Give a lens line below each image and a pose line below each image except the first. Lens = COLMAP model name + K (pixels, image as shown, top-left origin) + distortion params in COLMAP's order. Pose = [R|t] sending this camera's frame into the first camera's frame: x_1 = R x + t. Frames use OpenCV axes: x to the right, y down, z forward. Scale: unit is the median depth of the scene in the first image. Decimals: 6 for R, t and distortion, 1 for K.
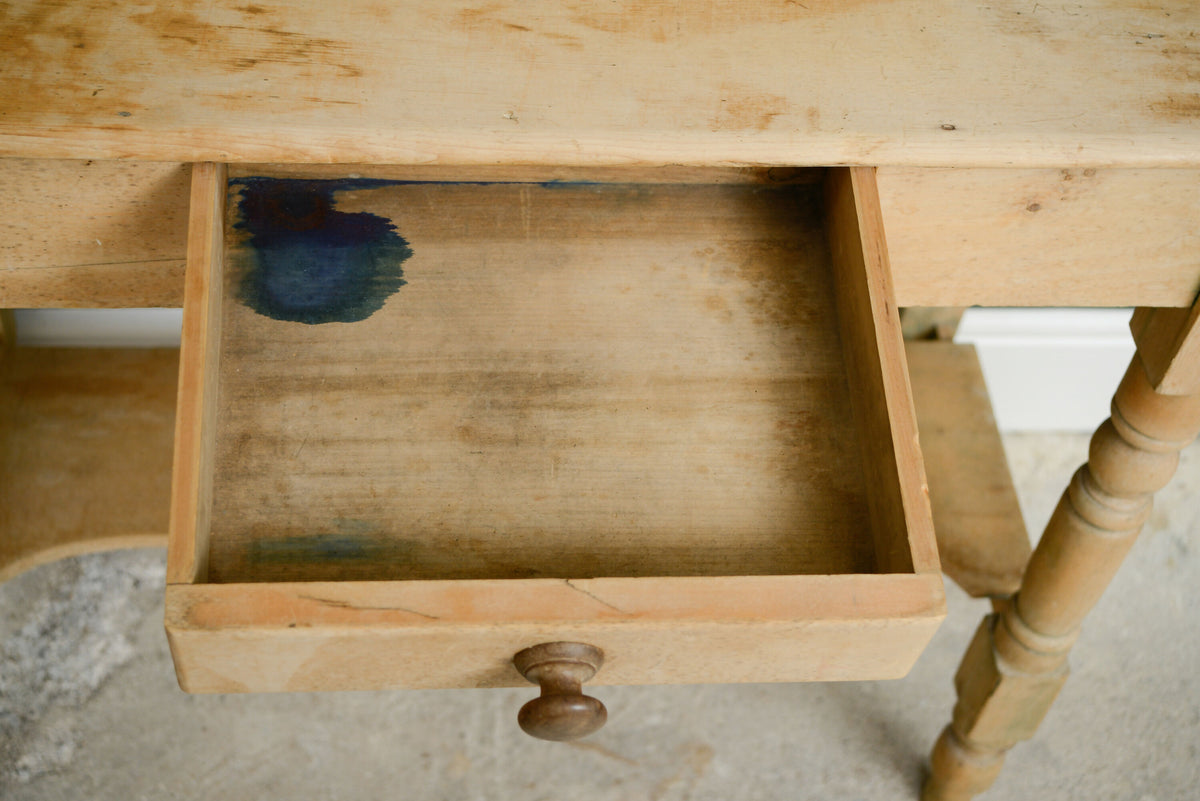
lens RADIAL K [[1883.0, 0, 600.0], [0, 1883.0, 400.5], [0, 0, 1]] dist [0.017724, 0.120749]
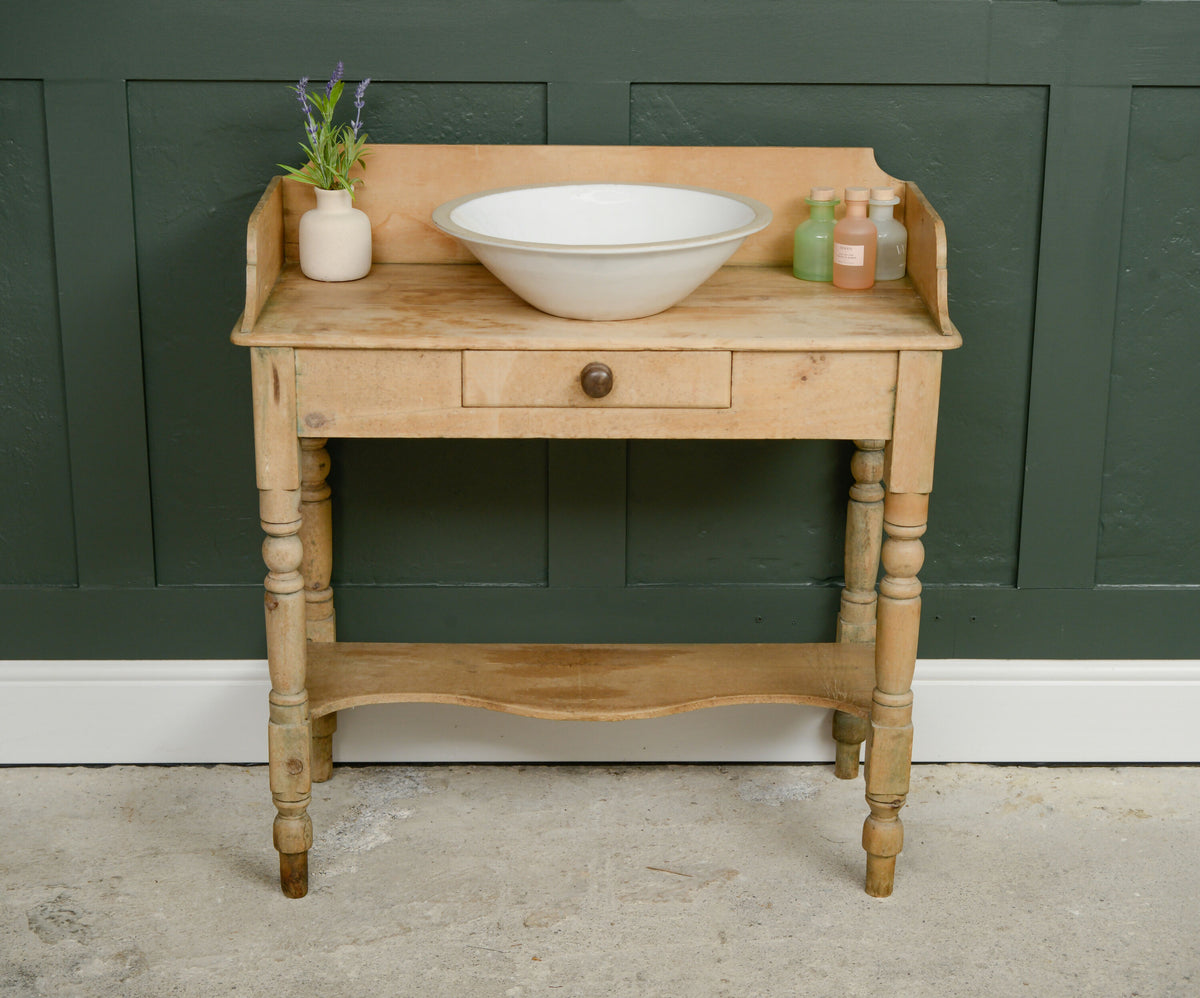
lens RADIAL K [[2357.6, 0, 600.0], [0, 2357.6, 499.0], [0, 0, 1]] dist [0.050209, 0.092515]
pose [[0.993841, -0.056946, -0.095068, 0.239515], [-0.003357, 0.842003, -0.539463, 1.586200], [0.110768, 0.536460, 0.836625, -1.403053]]
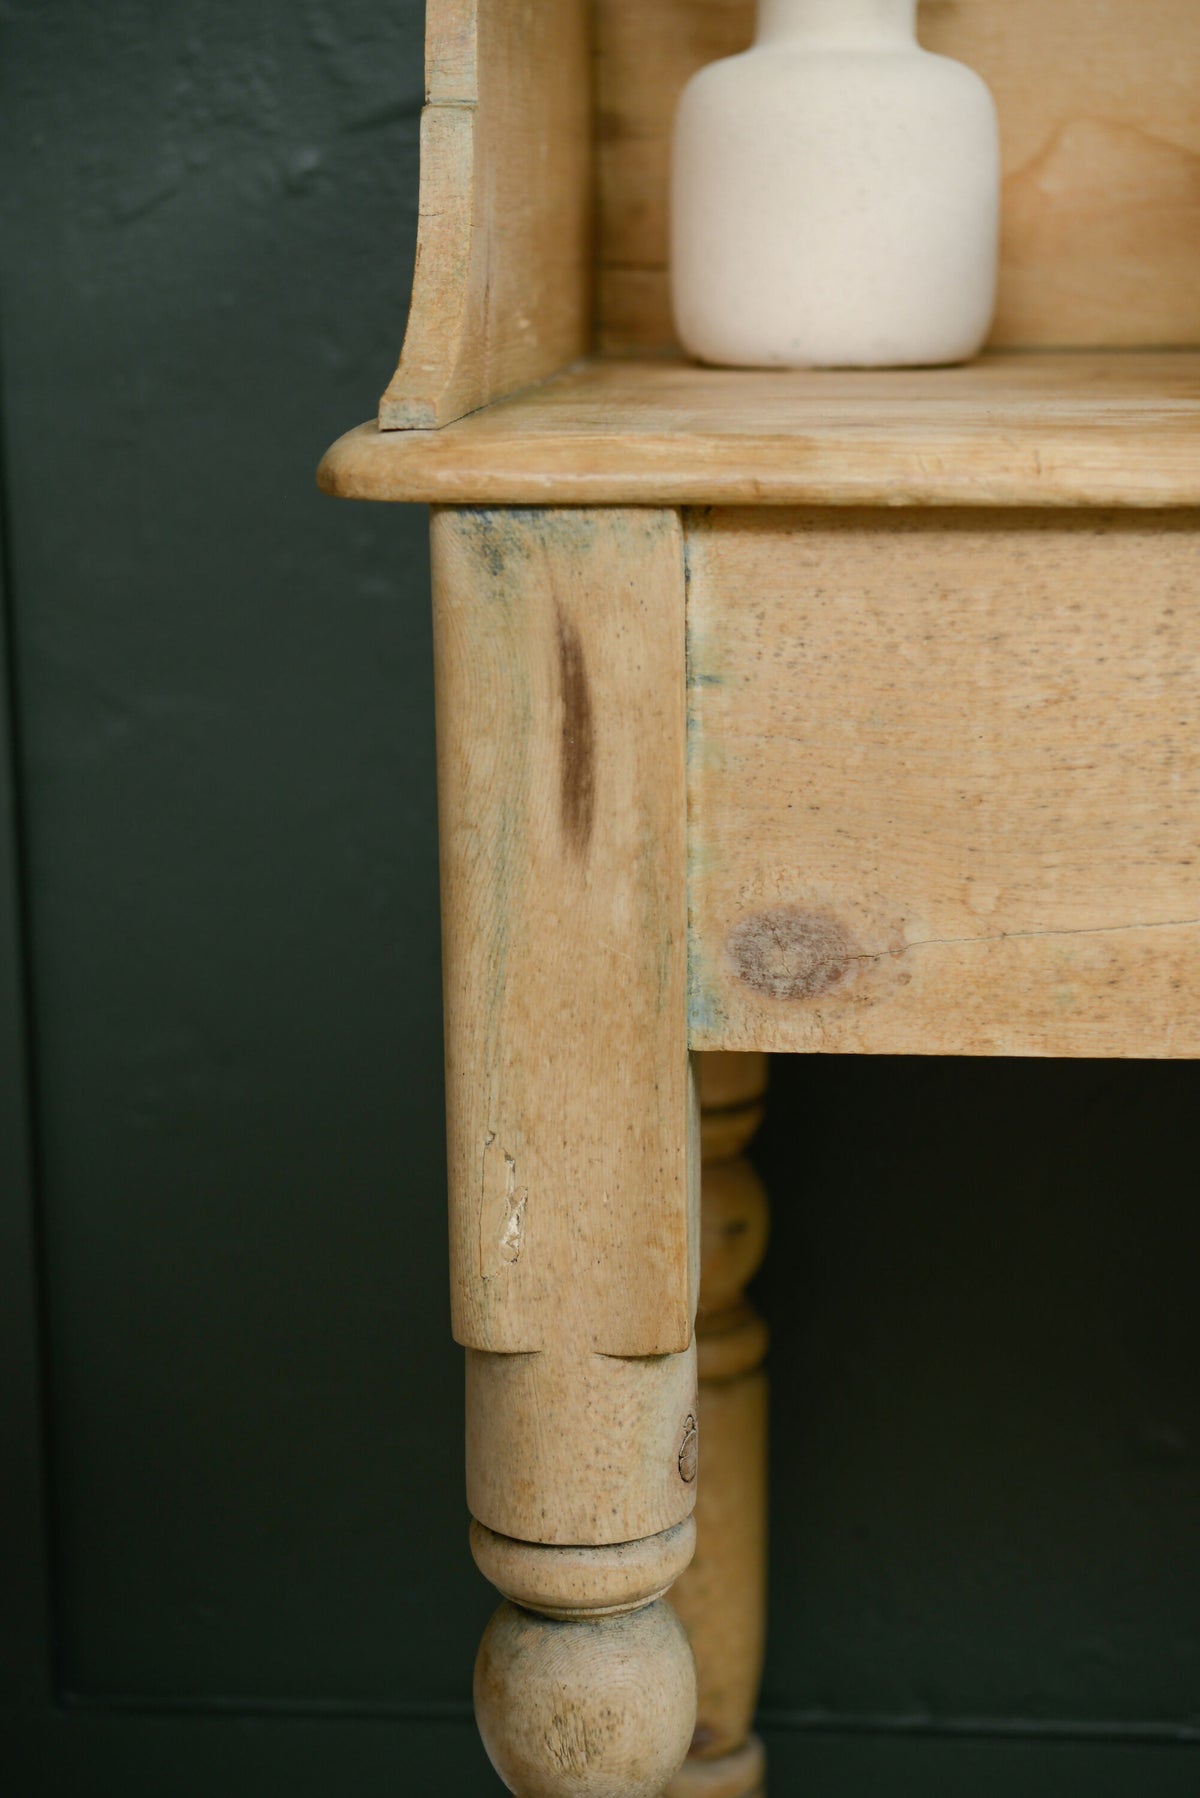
lens RADIAL K [[3289.8, 0, 600.0], [0, 3289.8, 899.0], [0, 0, 1]] dist [0.062319, -0.014427]
pose [[0.978976, -0.065460, -0.193188, -0.283445], [-0.073343, 0.770799, -0.632843, 0.376768], [0.190335, 0.633706, 0.749792, 0.394871]]
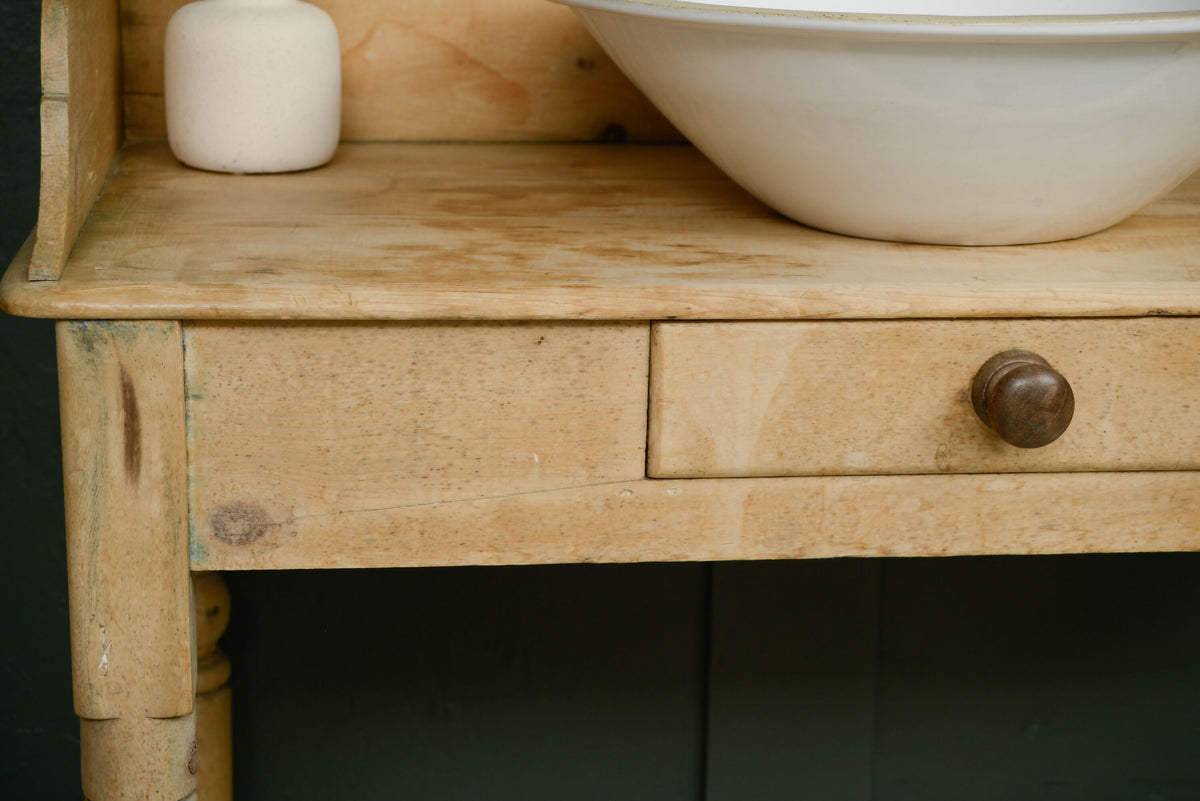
lens RADIAL K [[2332.8, 0, 600.0], [0, 2332.8, 400.5], [0, 0, 1]] dist [0.057316, 0.136709]
pose [[0.996841, -0.078897, 0.009095, -0.225207], [0.069361, 0.809088, -0.583580, 0.511014], [0.038684, 0.582367, 0.812005, 0.068173]]
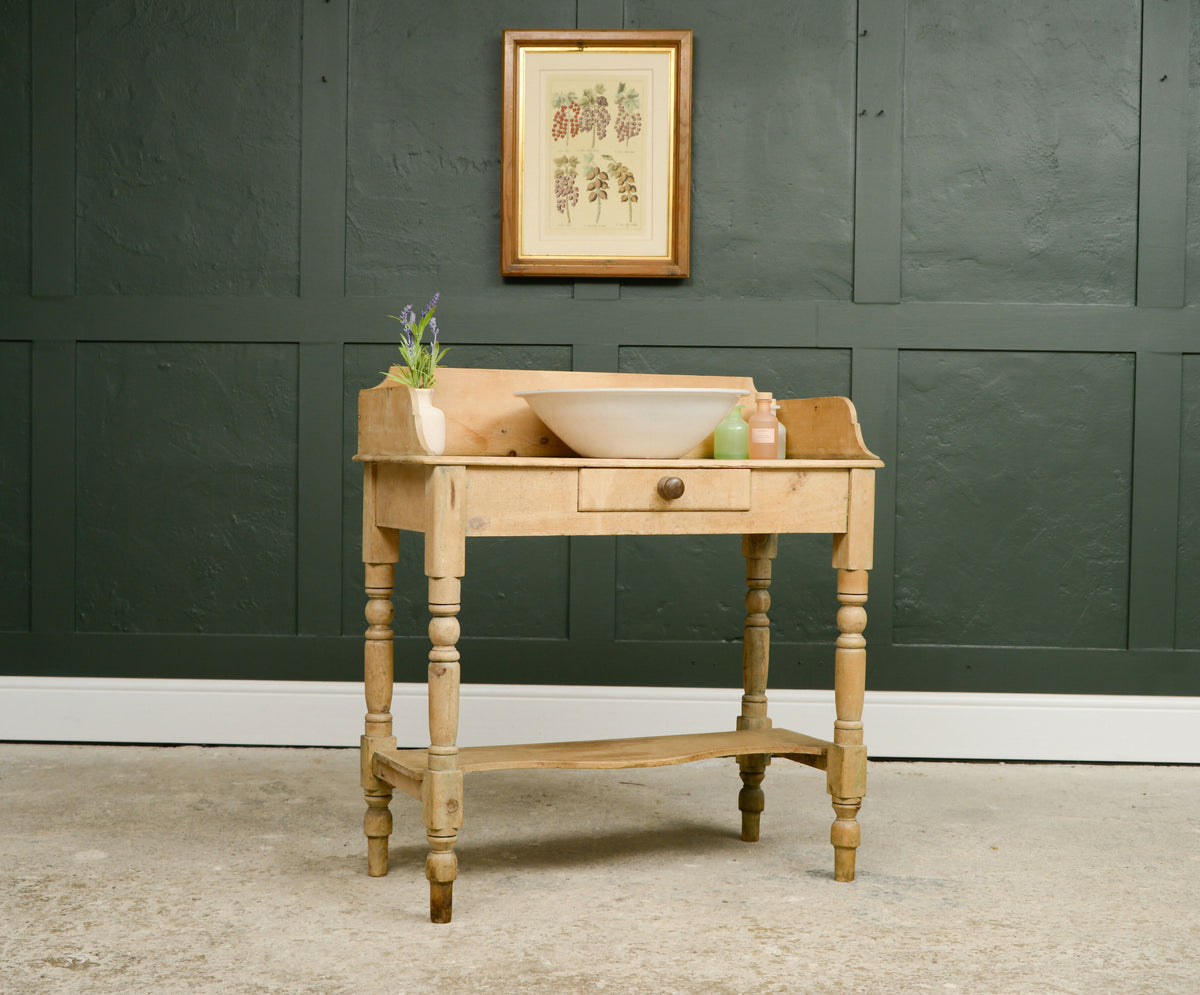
lens RADIAL K [[1876.2, 0, 600.0], [0, 1876.2, 497.5], [0, 0, 1]] dist [0.009349, 0.020014]
pose [[0.941123, -0.090194, 0.325811, -1.193450], [0.304548, 0.644573, -0.701268, 2.148547], [-0.146759, 0.759204, 0.634091, -1.093031]]
